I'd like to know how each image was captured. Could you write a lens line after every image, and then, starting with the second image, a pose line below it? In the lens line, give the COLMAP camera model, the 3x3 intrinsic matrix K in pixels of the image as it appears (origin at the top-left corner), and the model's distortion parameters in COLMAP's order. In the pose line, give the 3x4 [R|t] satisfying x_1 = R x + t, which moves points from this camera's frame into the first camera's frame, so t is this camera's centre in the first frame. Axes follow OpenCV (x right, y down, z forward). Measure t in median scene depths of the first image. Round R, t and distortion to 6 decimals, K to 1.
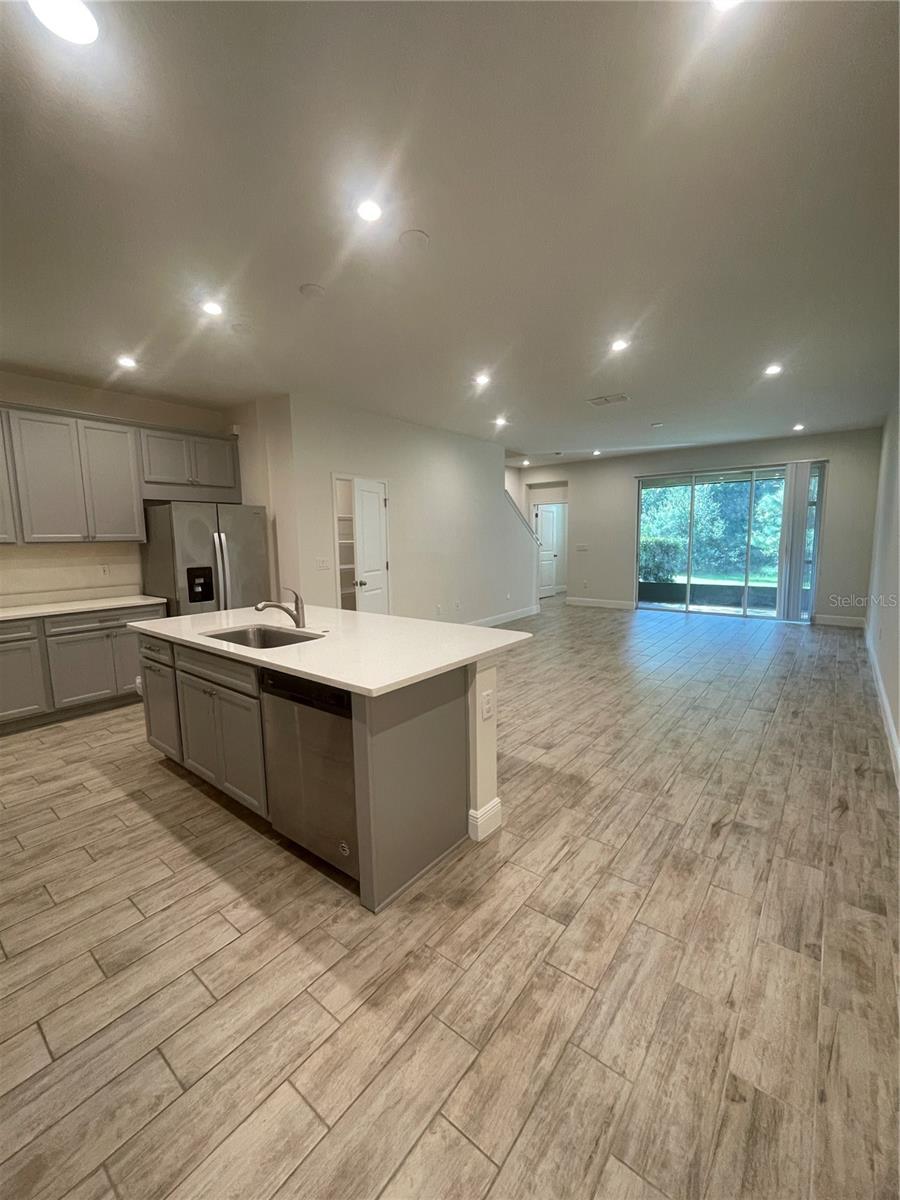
lens RADIAL K [[487.1, 0, 450.0], [0, 487.1, 600.0], [0, 0, 1]] dist [-0.004304, -0.000595]
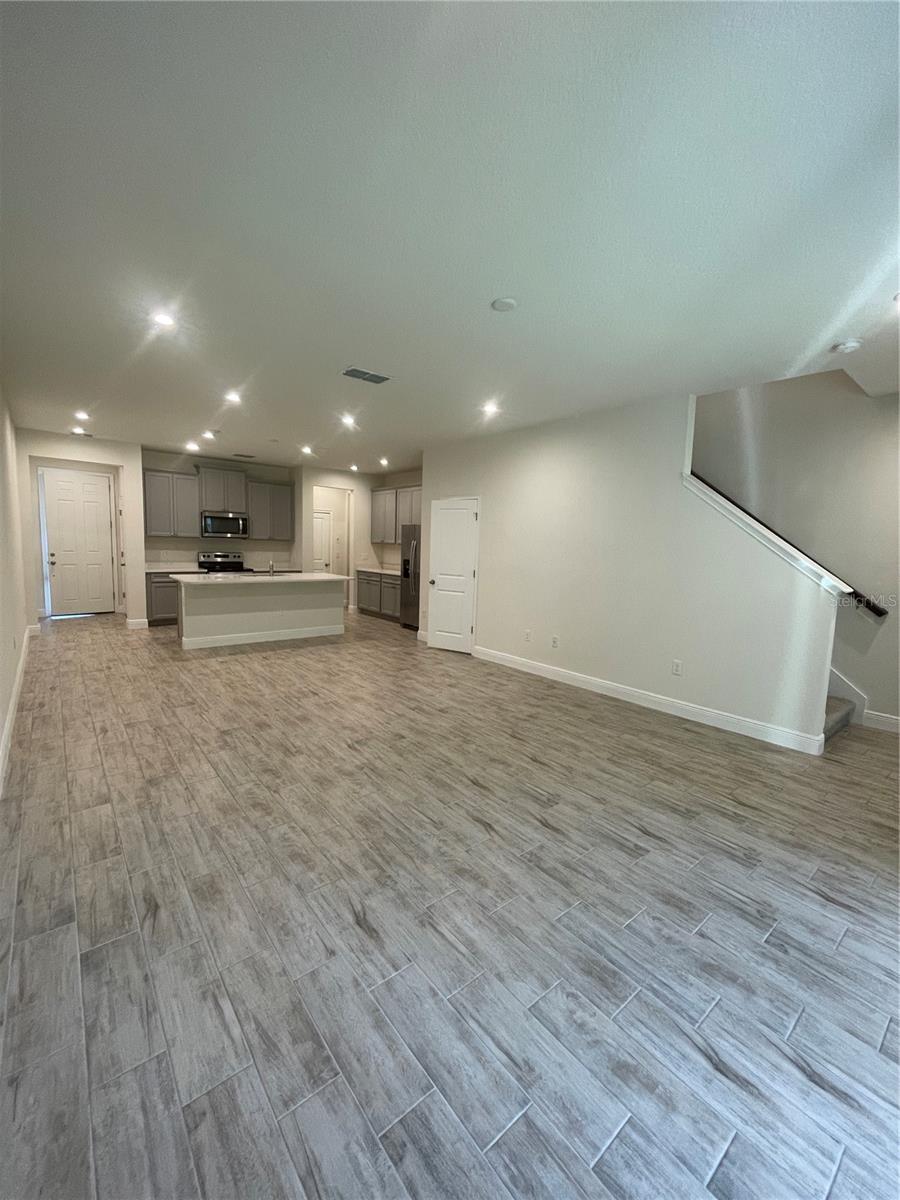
lens RADIAL K [[487.1, 0, 450.0], [0, 487.1, 600.0], [0, 0, 1]] dist [-0.004304, -0.000595]
pose [[-0.212118, 0.121949, -0.969605, 2.002868], [-0.153680, 0.975675, 0.156333, -0.370882], [0.965085, 0.182170, -0.188217, 2.453794]]
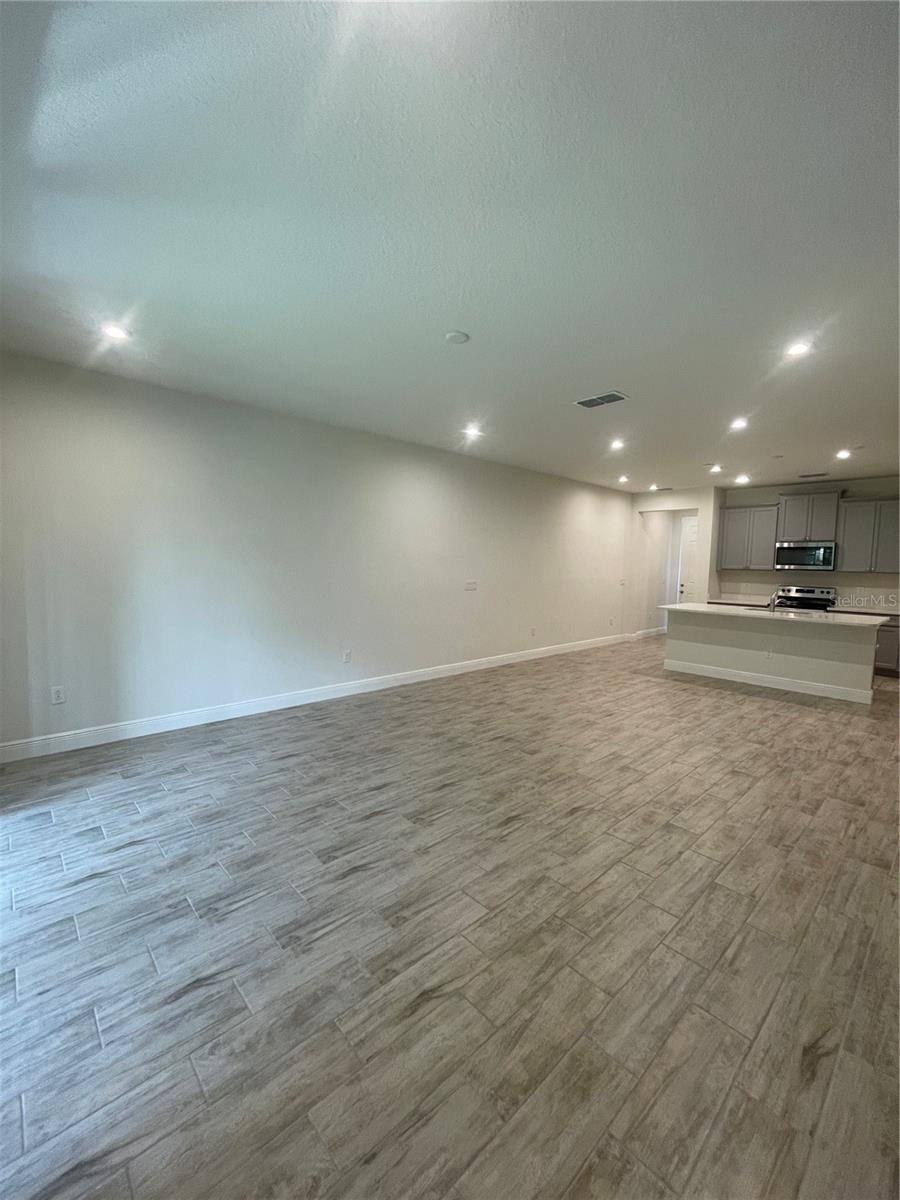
lens RADIAL K [[487.1, 0, 450.0], [0, 487.1, 600.0], [0, 0, 1]] dist [-0.004304, -0.000595]
pose [[-0.989135, -0.015539, 0.146183, 0.819302], [0.014347, 0.979447, 0.201191, -0.469608], [-0.146305, 0.201103, -0.968583, 3.402637]]
